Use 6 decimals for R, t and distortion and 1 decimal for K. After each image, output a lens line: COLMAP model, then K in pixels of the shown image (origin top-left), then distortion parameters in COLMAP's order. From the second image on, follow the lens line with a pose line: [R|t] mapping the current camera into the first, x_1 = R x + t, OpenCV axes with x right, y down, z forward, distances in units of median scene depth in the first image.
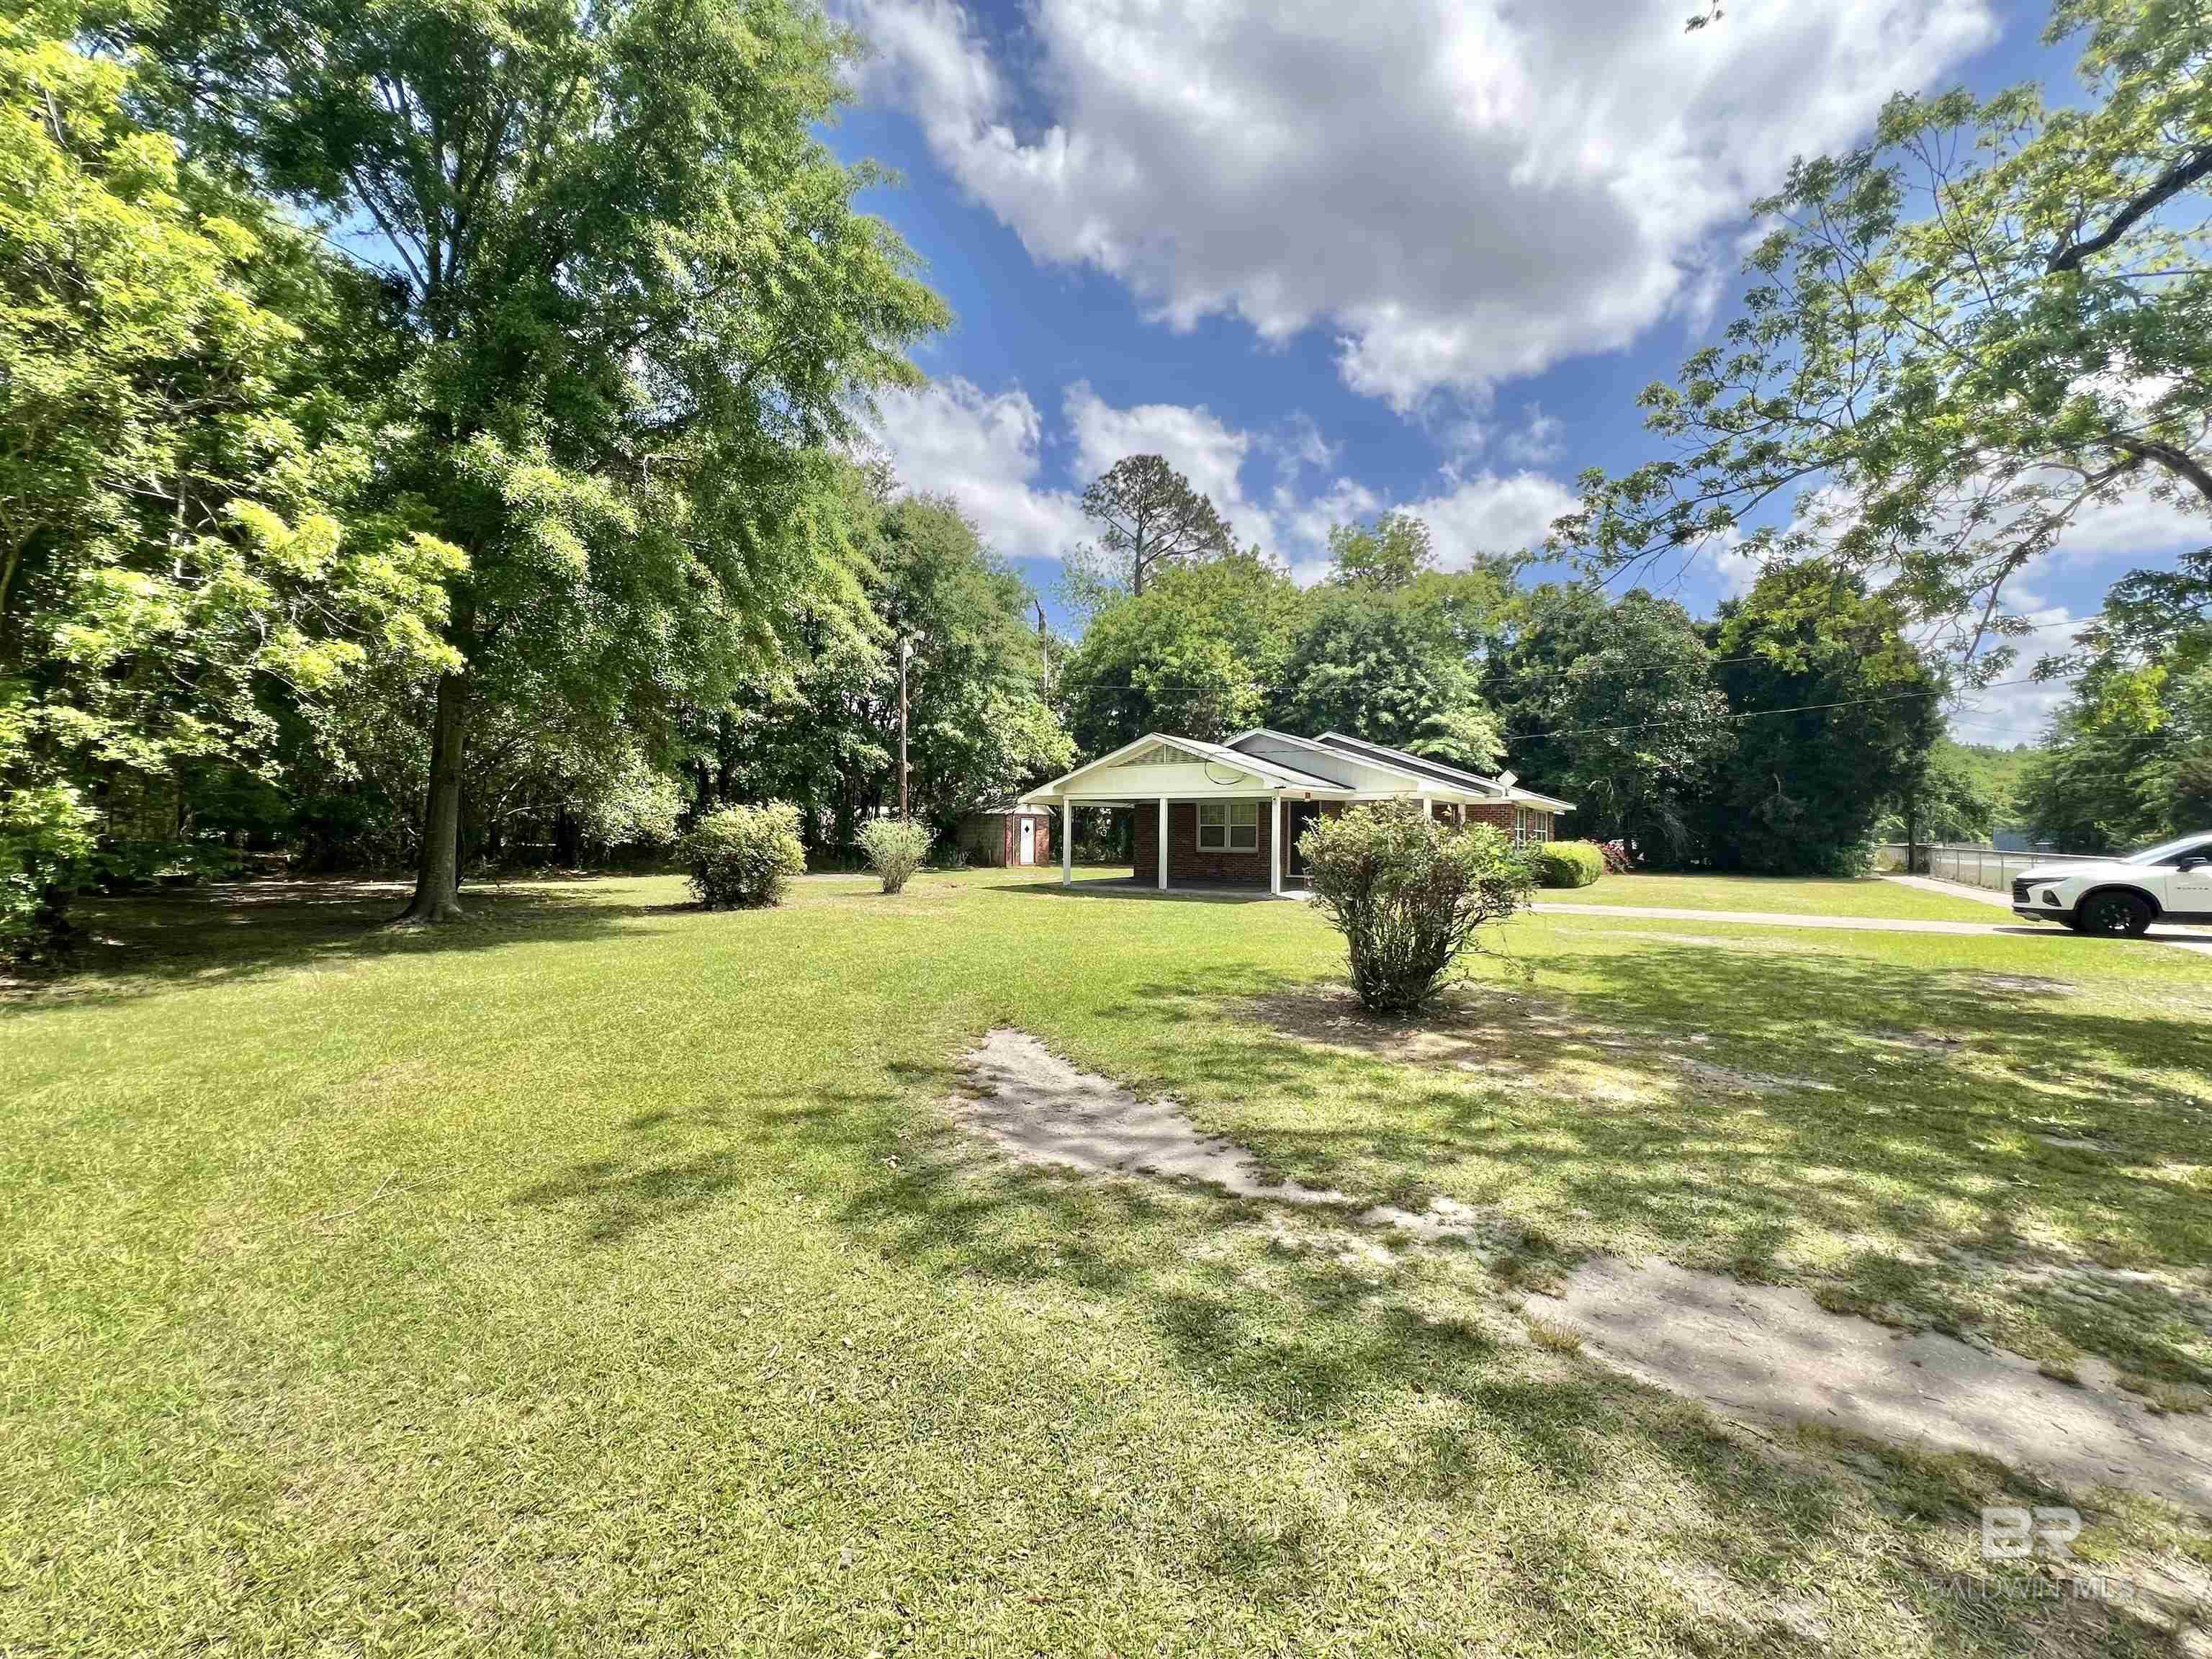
lens RADIAL K [[886.7, 0, 1097.3], [0, 886.7, 833.9], [0, 0, 1]] dist [-0.001618, 0.000305]
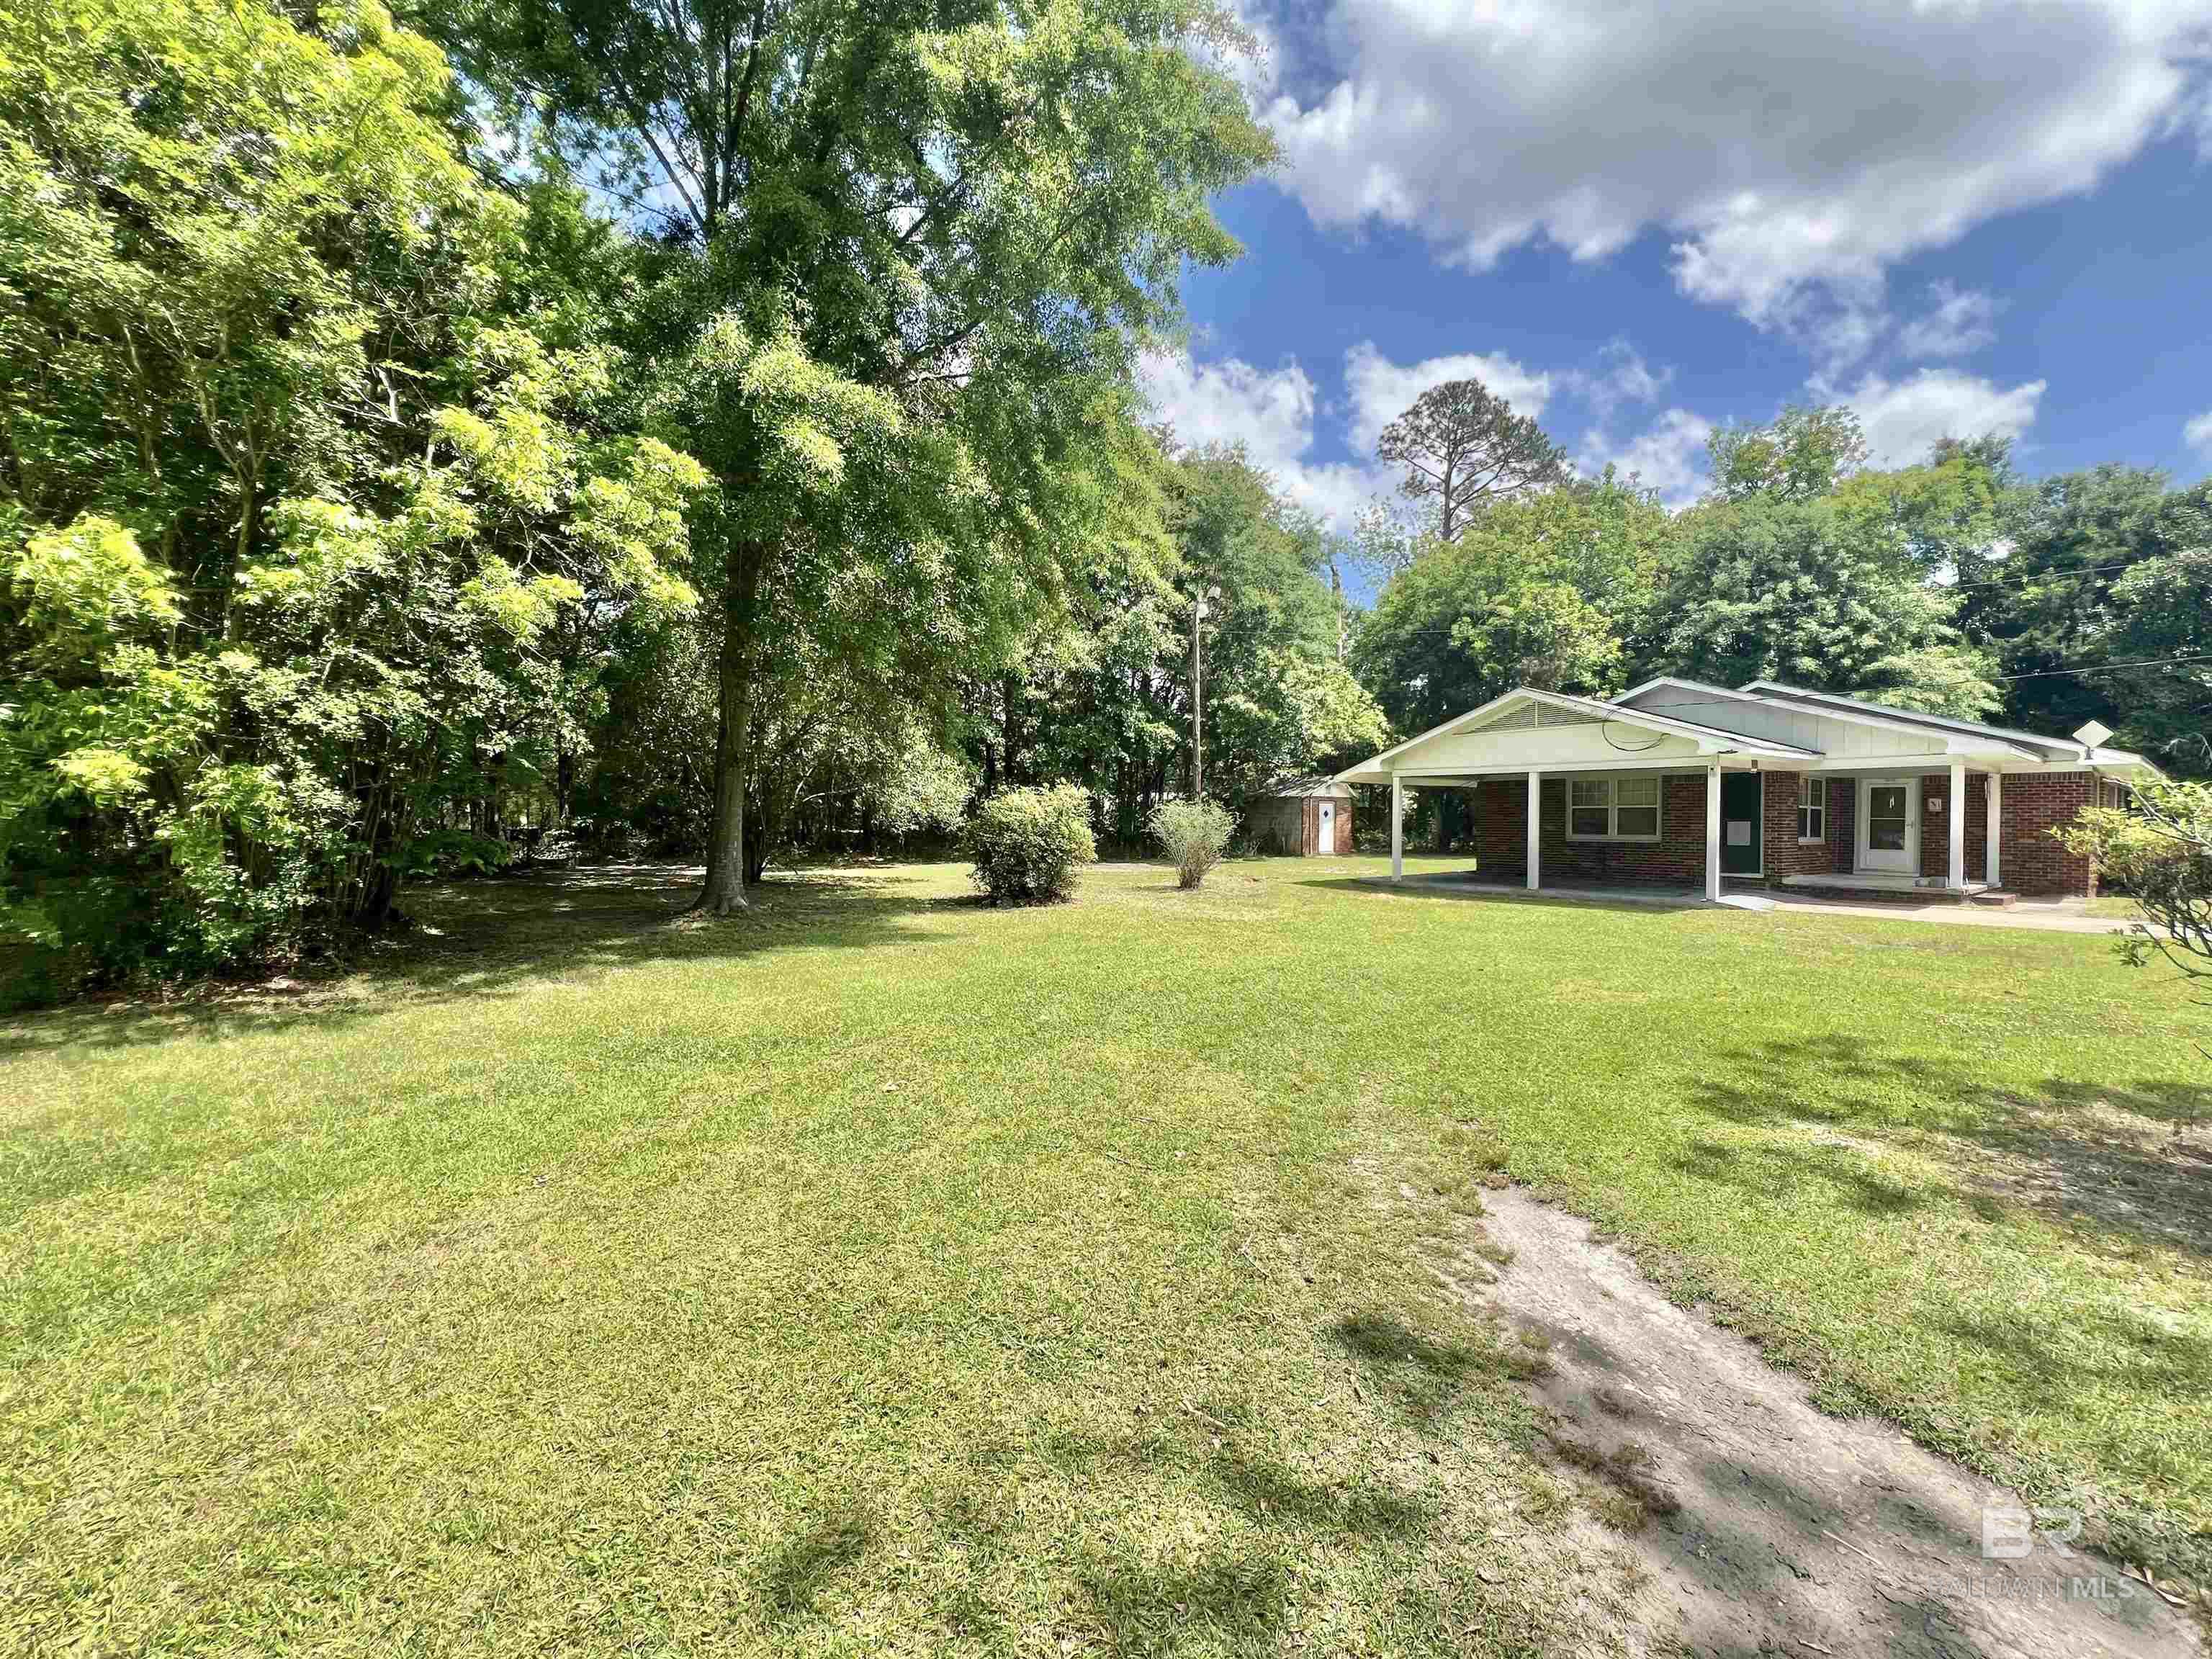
lens RADIAL K [[883.4, 0, 1096.6], [0, 883.4, 837.1], [0, 0, 1]] dist [-0.003188, -0.000229]
pose [[0.954951, 0.001746, -0.296759, -0.055140], [0.004067, 0.999812, 0.018971, 0.000741], [0.296737, -0.019324, 0.954764, 0.133409]]
